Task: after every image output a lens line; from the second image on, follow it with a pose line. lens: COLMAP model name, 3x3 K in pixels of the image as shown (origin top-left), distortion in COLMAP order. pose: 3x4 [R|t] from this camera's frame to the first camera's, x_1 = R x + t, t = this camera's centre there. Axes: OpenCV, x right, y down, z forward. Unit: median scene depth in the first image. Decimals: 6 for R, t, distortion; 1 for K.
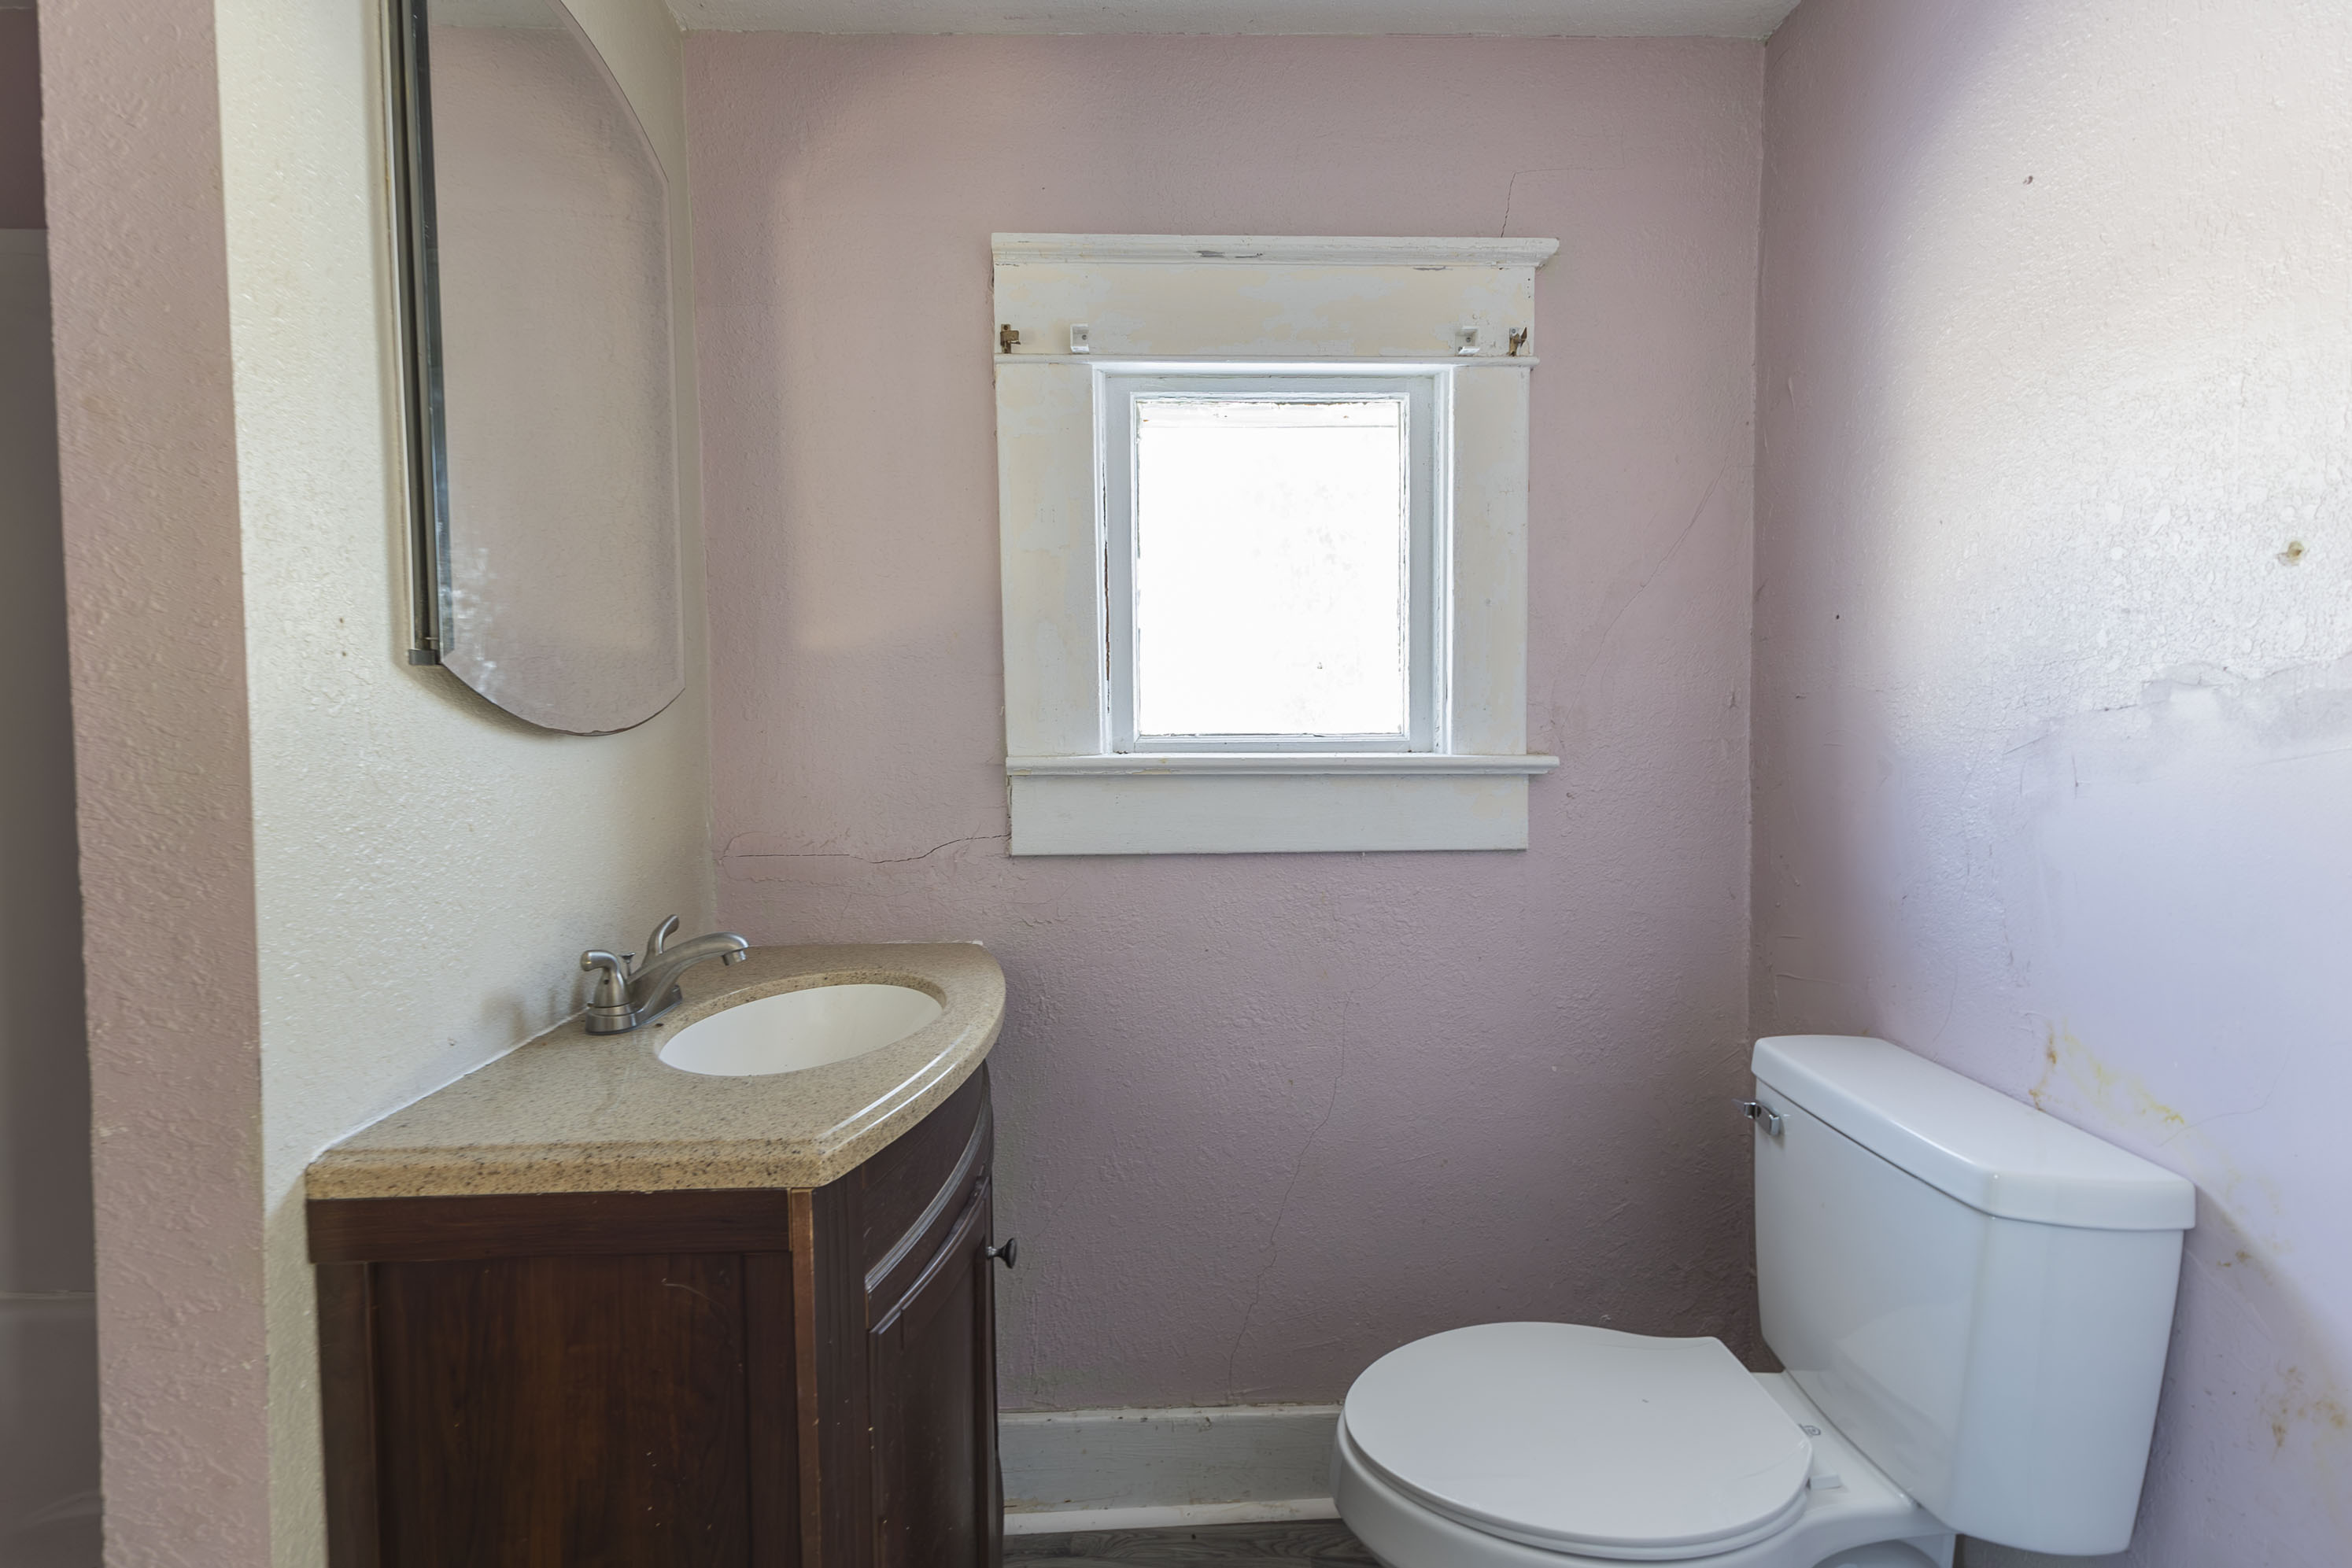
lens RADIAL K [[1067.1, 0, 1159.7], [0, 1067.1, 782.4], [0, 0, 1]] dist [0.016219, -0.000584]
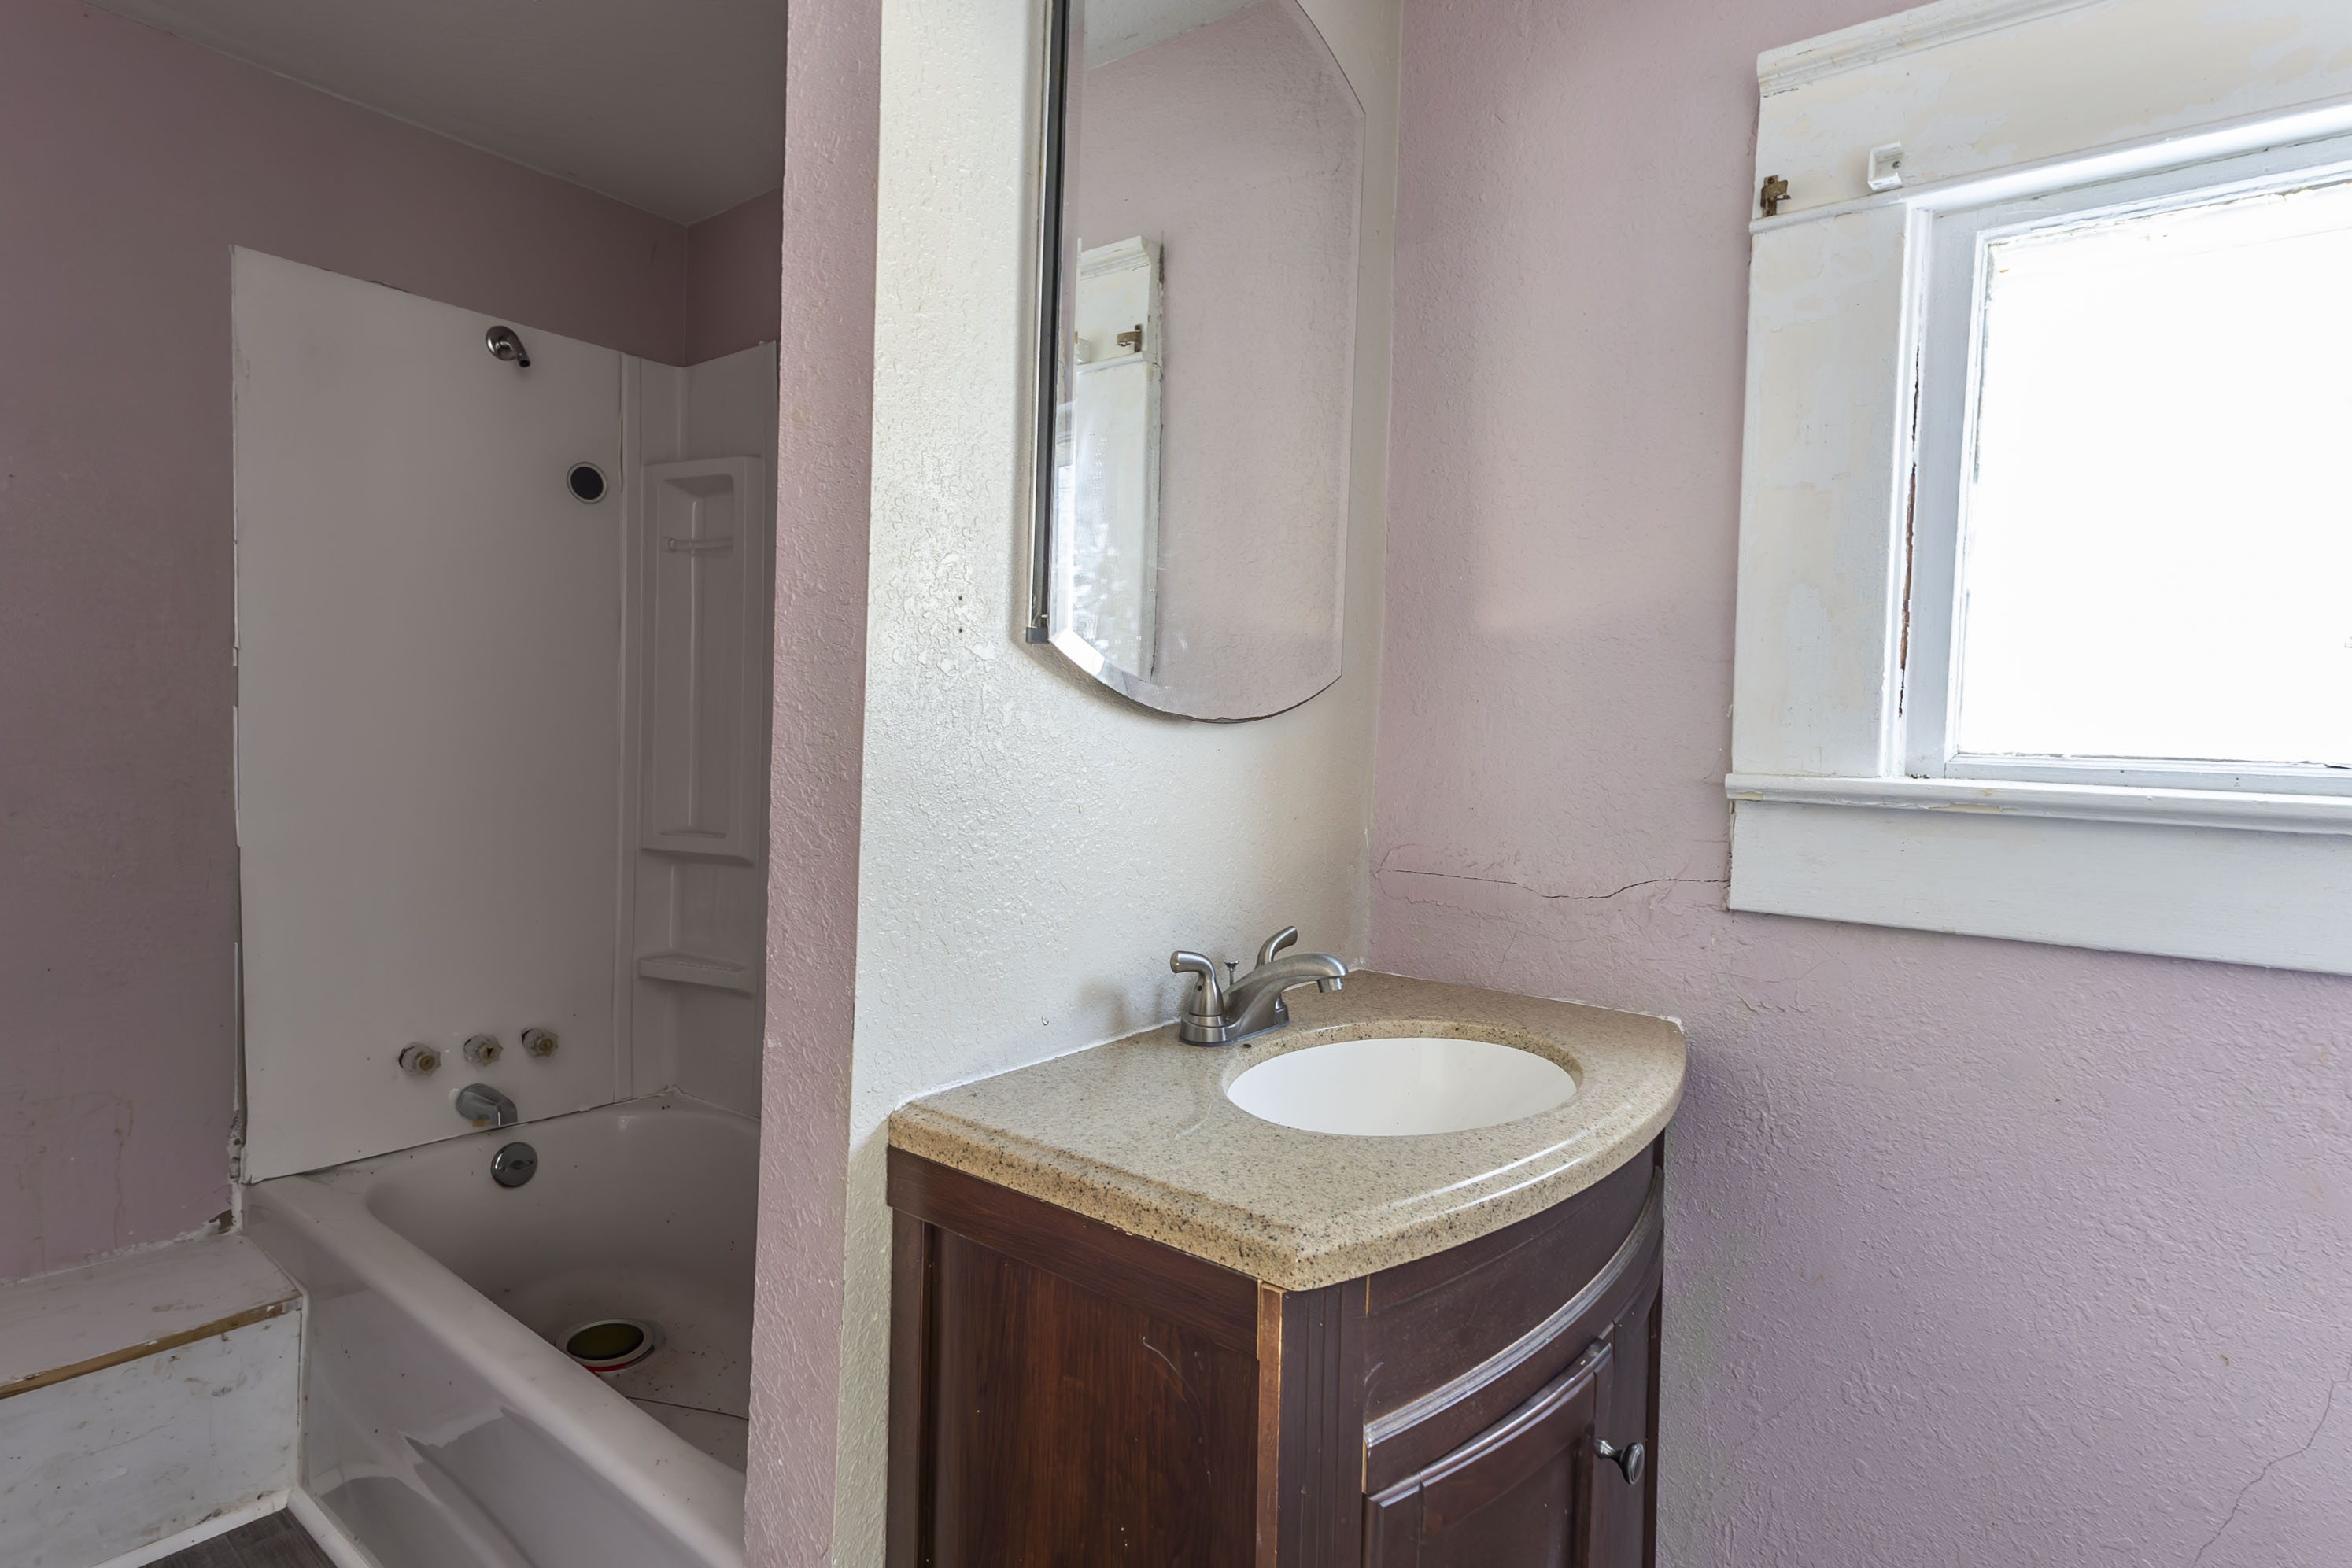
lens RADIAL K [[1200.9, 0, 1176.0], [0, 1200.9, 784.0], [0, 0, 1]] dist [0.016562, -0.001333]
pose [[0.781752, 0.059724, -0.620722, 0.111056], [-0.069199, 0.997564, 0.008832, 0.003377], [0.619738, 0.036049, 0.783981, 0.187709]]
